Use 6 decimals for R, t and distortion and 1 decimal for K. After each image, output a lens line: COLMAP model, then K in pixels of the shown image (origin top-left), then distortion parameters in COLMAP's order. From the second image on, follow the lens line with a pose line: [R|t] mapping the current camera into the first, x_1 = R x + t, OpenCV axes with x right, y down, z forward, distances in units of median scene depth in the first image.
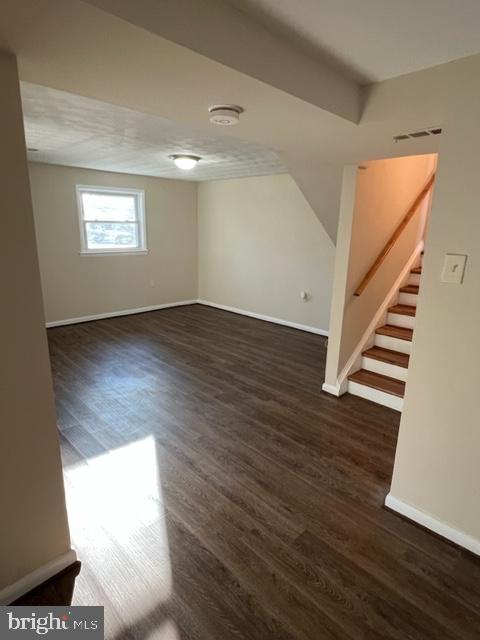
lens RADIAL K [[361.4, 0, 237.9], [0, 361.4, 319.3], [0, 0, 1]] dist [0.001058, 0.000770]
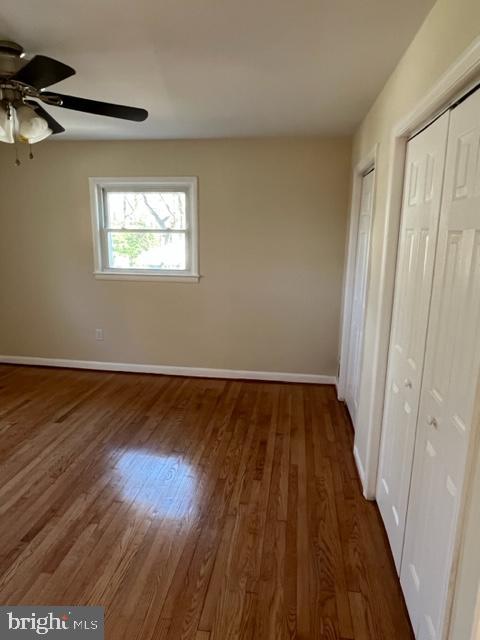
lens RADIAL K [[408.0, 0, 237.2], [0, 408.0, 319.1], [0, 0, 1]] dist [0.000930, -0.002856]
pose [[0.602773, 0.132749, -0.786792, 0.450601], [-0.205877, 0.978550, 0.007378, -0.183393], [0.770895, 0.157535, 0.617174, 0.847781]]
